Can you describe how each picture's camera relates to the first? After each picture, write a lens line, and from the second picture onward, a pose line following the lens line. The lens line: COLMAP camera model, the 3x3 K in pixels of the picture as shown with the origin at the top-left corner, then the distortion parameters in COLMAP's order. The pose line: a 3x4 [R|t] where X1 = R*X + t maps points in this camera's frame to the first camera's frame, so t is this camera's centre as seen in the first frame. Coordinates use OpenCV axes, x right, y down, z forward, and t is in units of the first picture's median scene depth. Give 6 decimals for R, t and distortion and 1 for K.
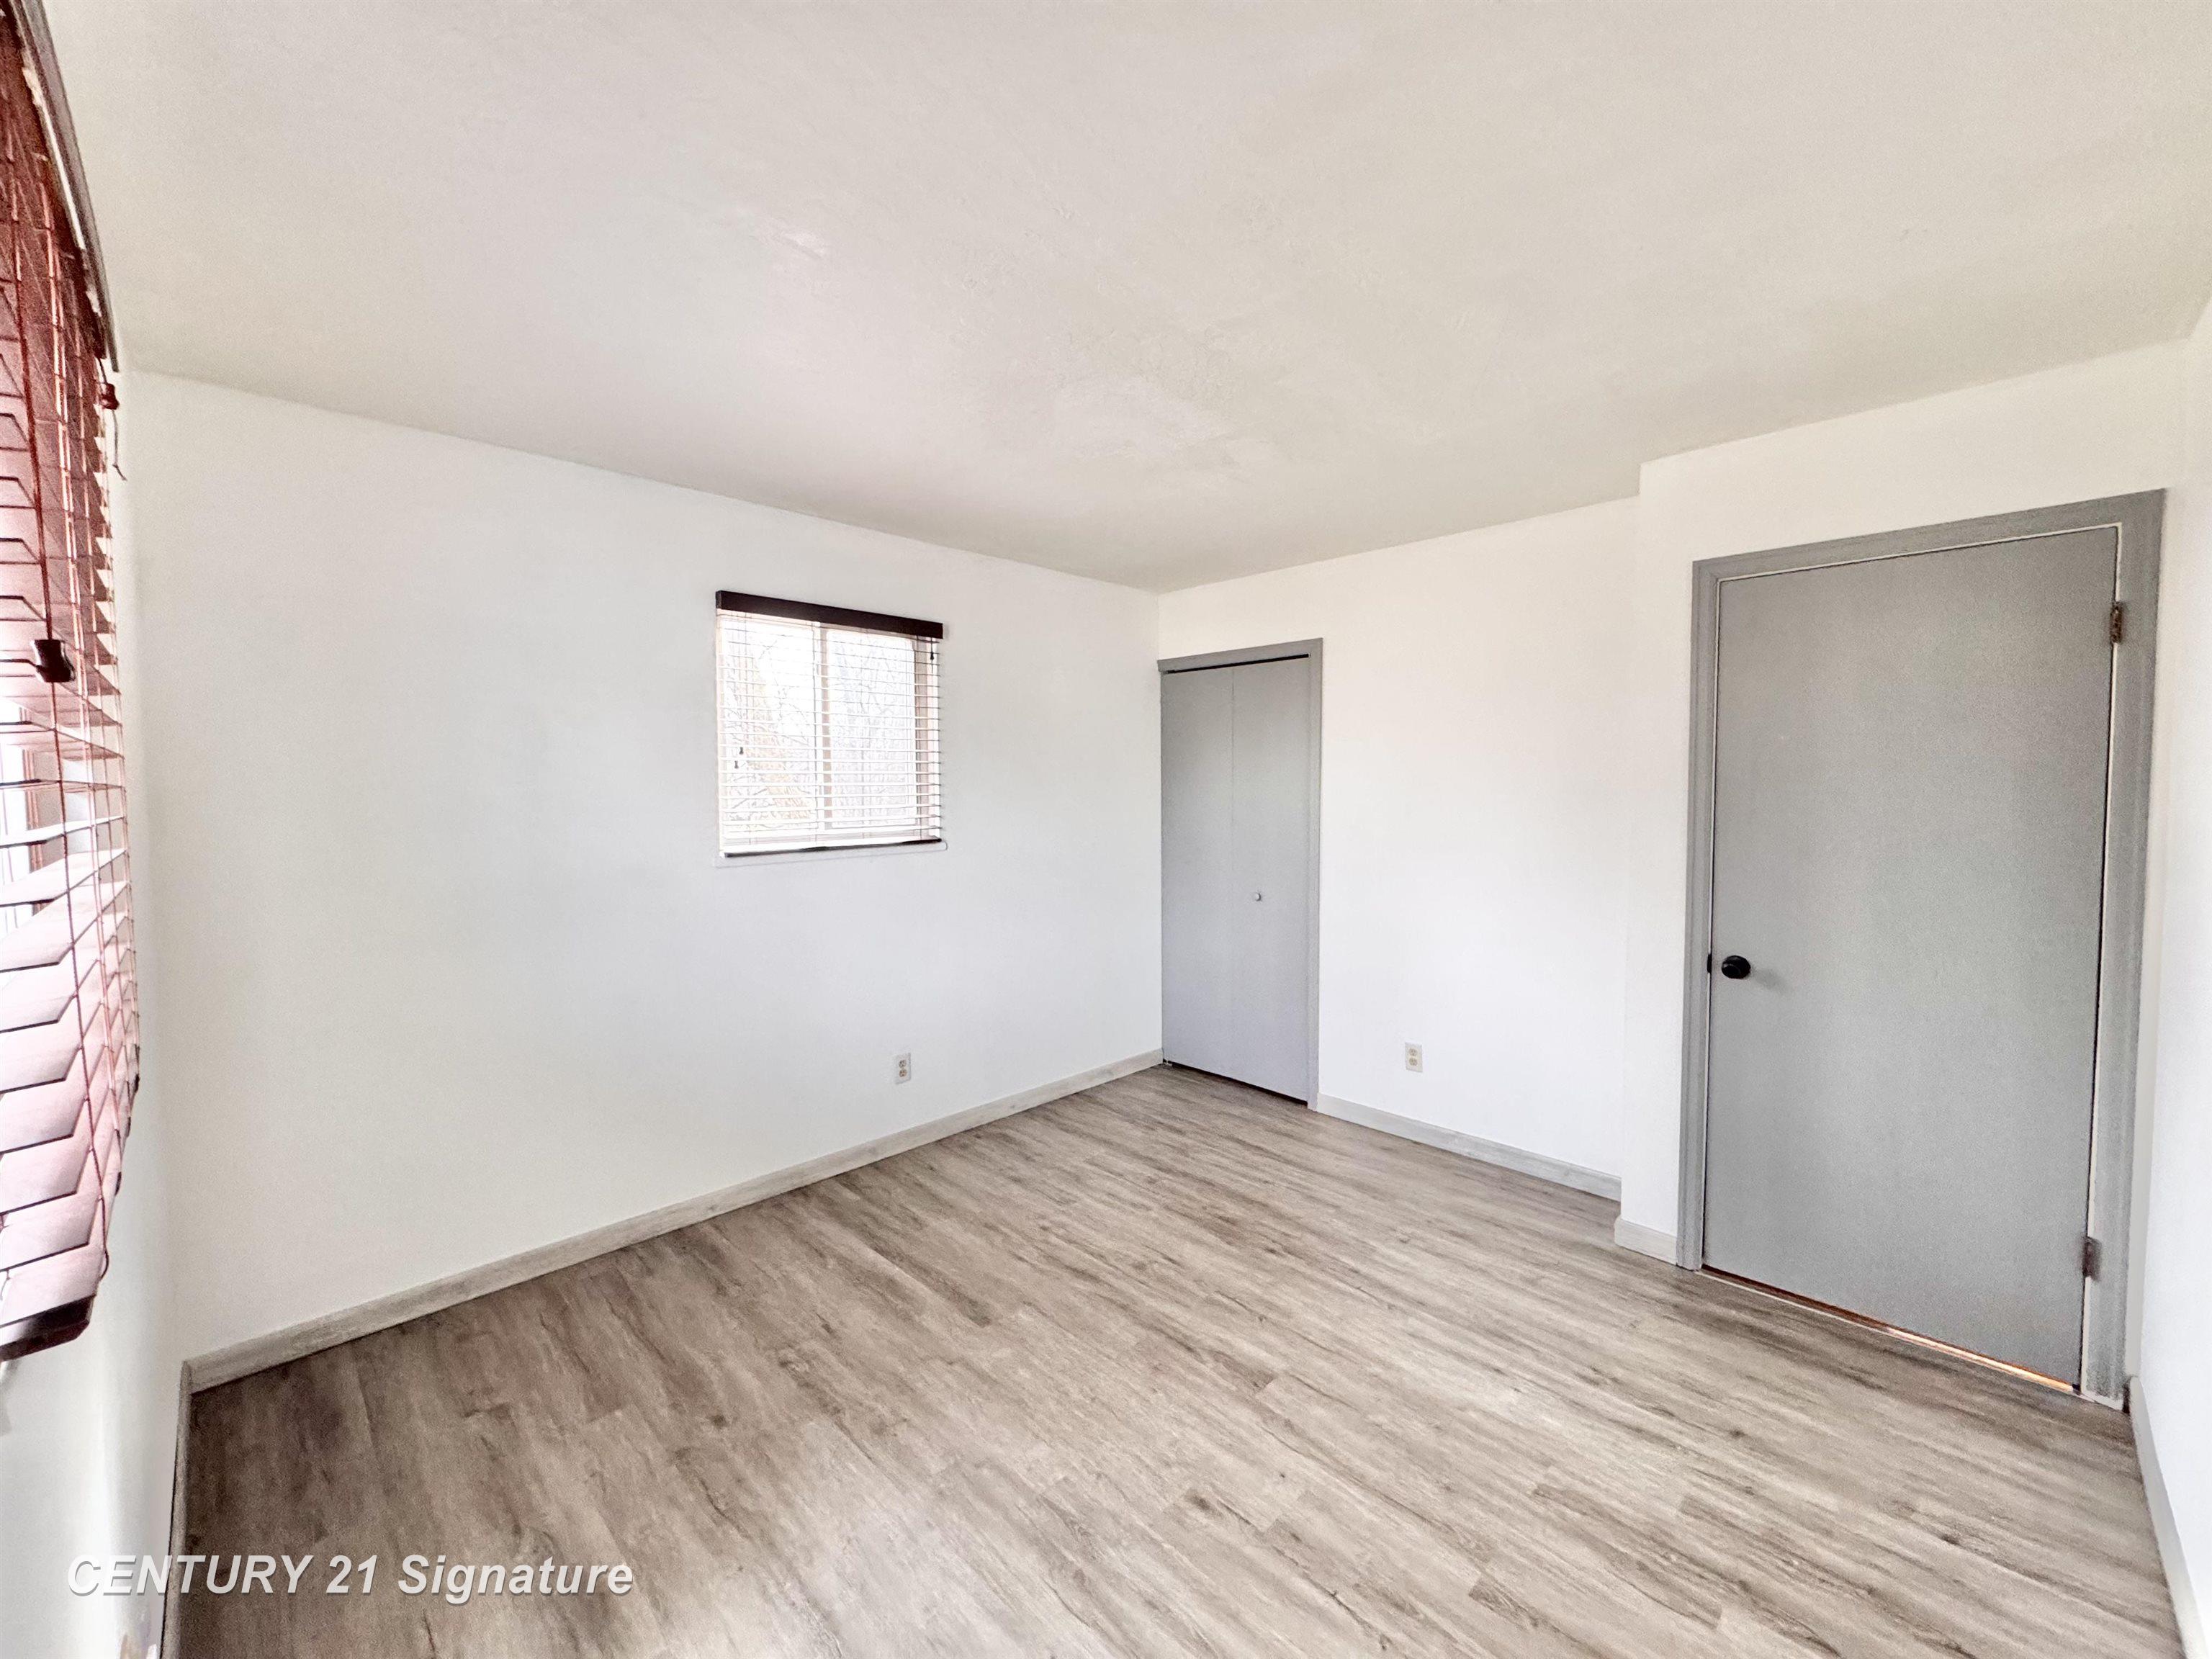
lens RADIAL K [[878.9, 0, 1092.6], [0, 878.9, 834.9], [0, 0, 1]] dist [-0.001760, 0.000108]
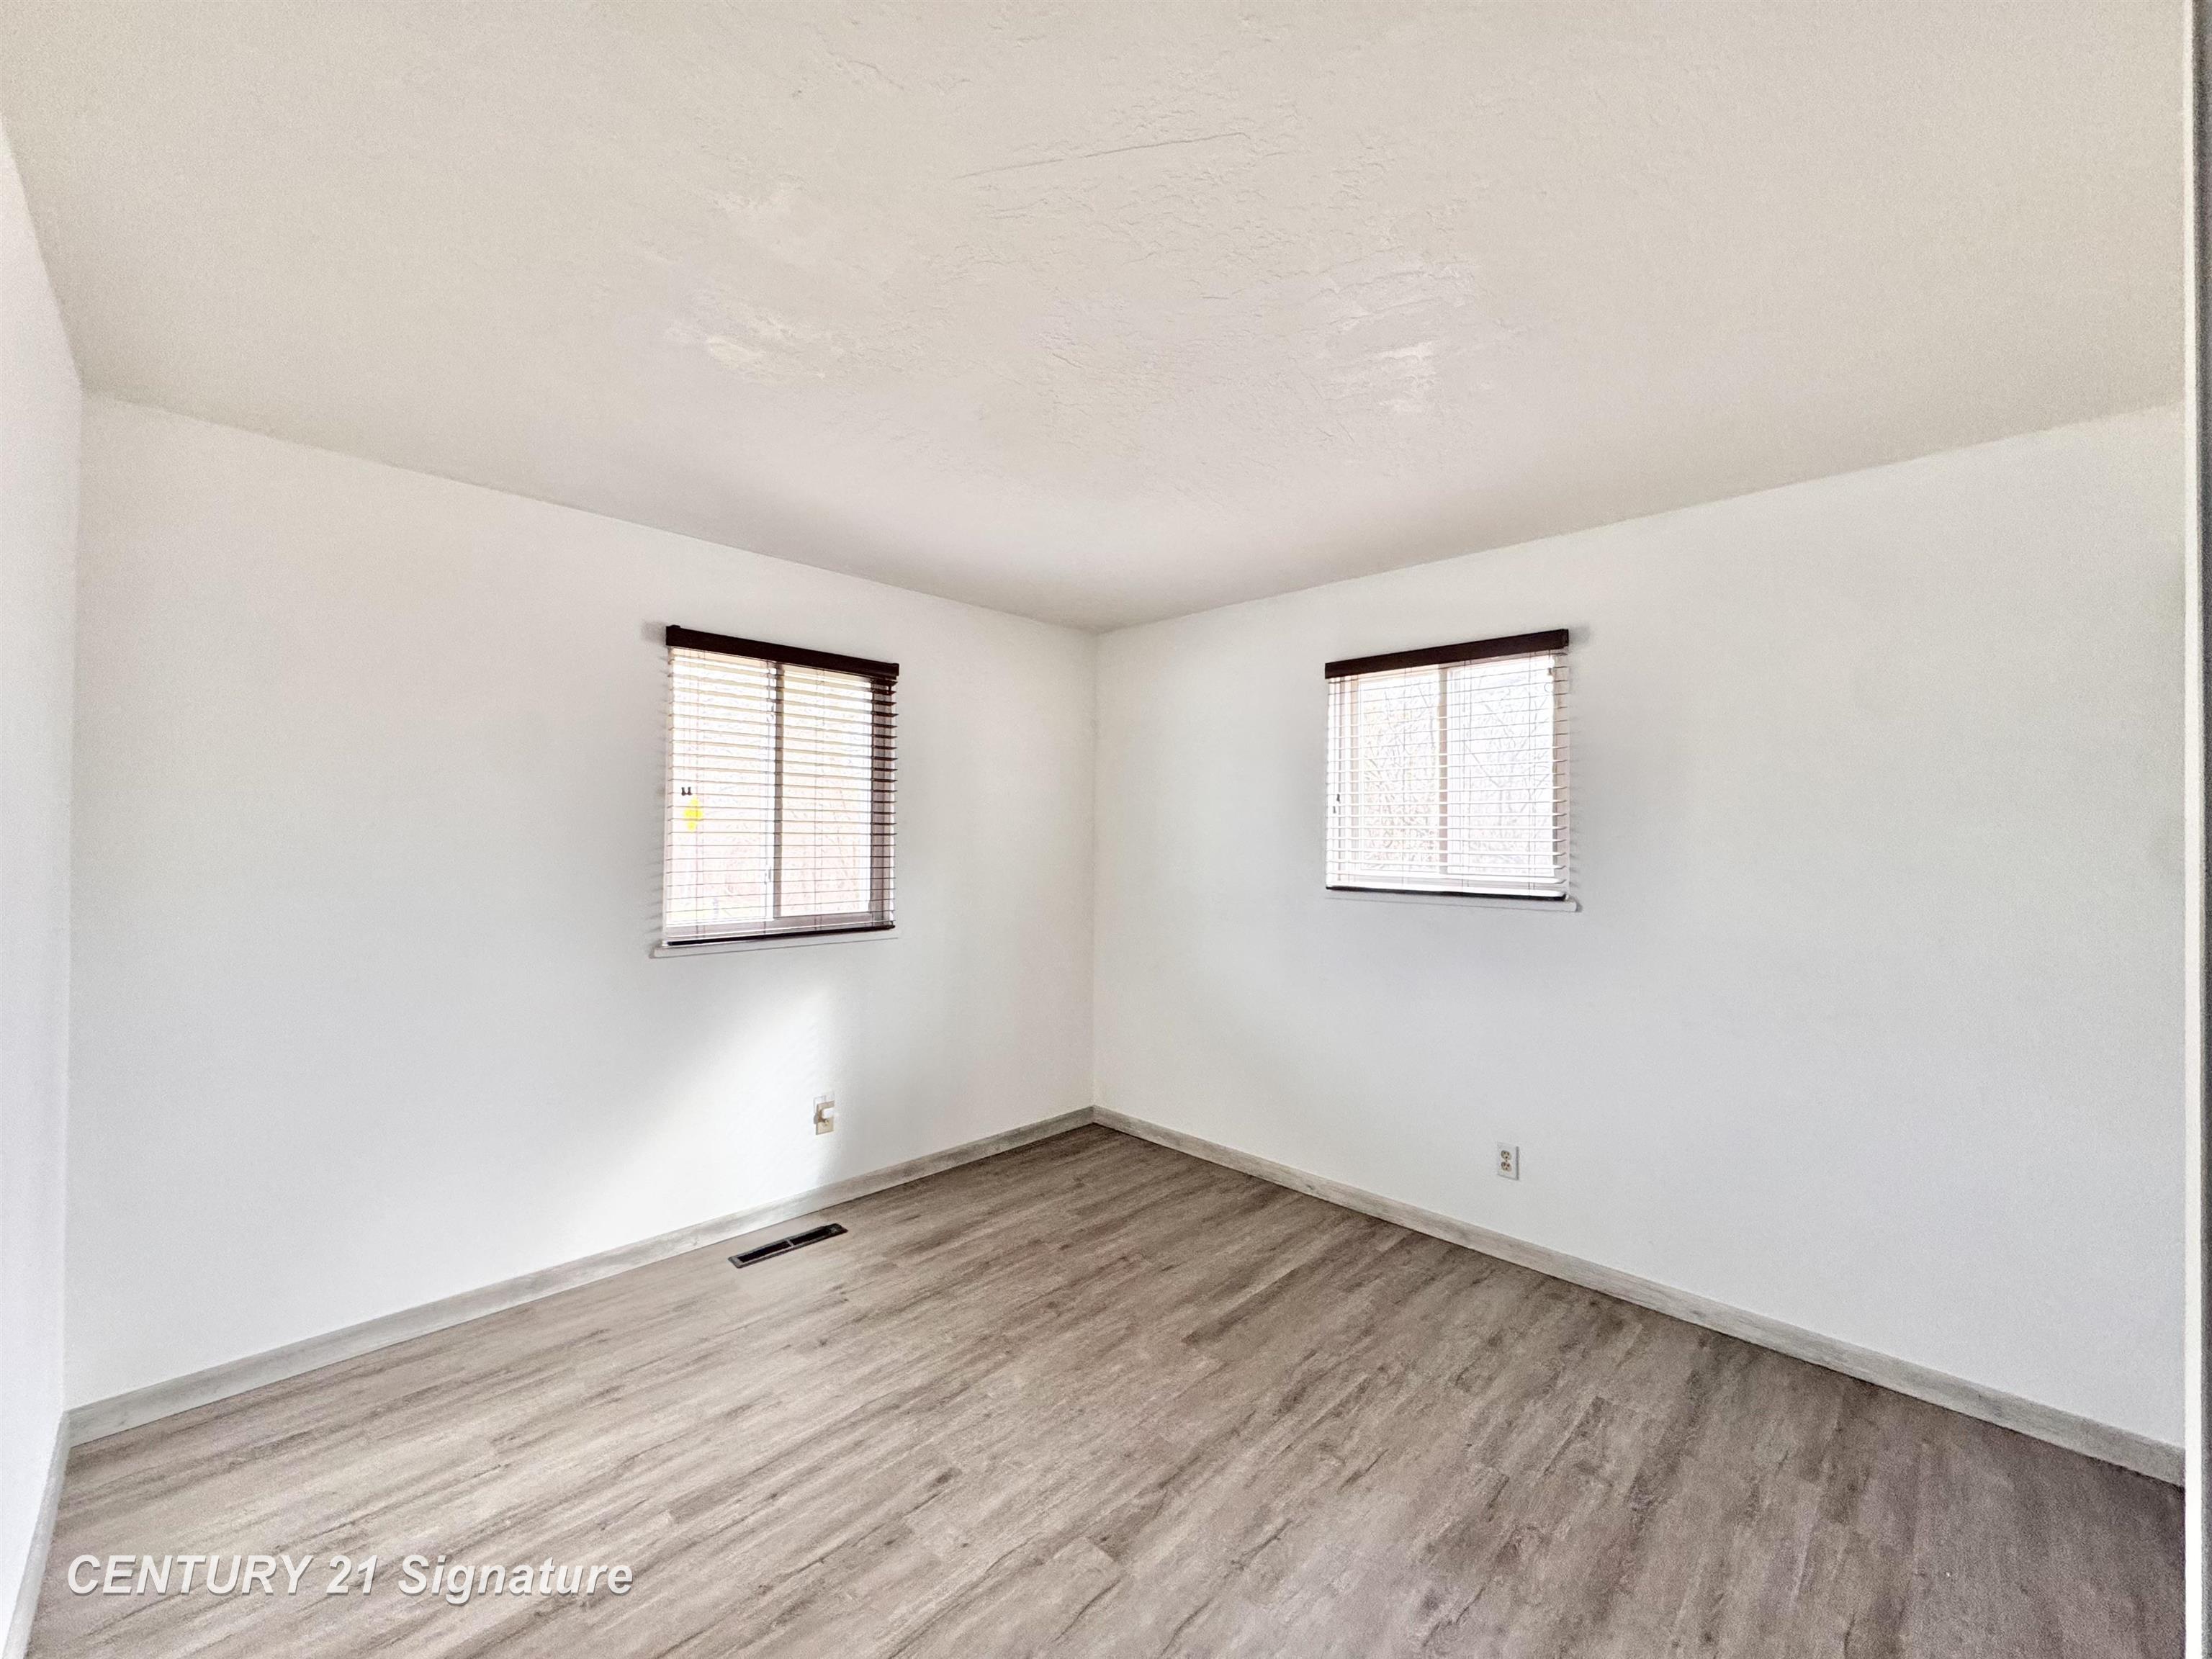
lens RADIAL K [[878.9, 0, 1119.8], [0, 878.9, 834.5], [0, 0, 1]] dist [-0.001760, 0.000108]
pose [[0.026972, 0.004628, -0.999625, 0.855440], [-0.065334, 0.997859, 0.002857, -0.037639], [0.997499, 0.065233, 0.027216, 0.799930]]
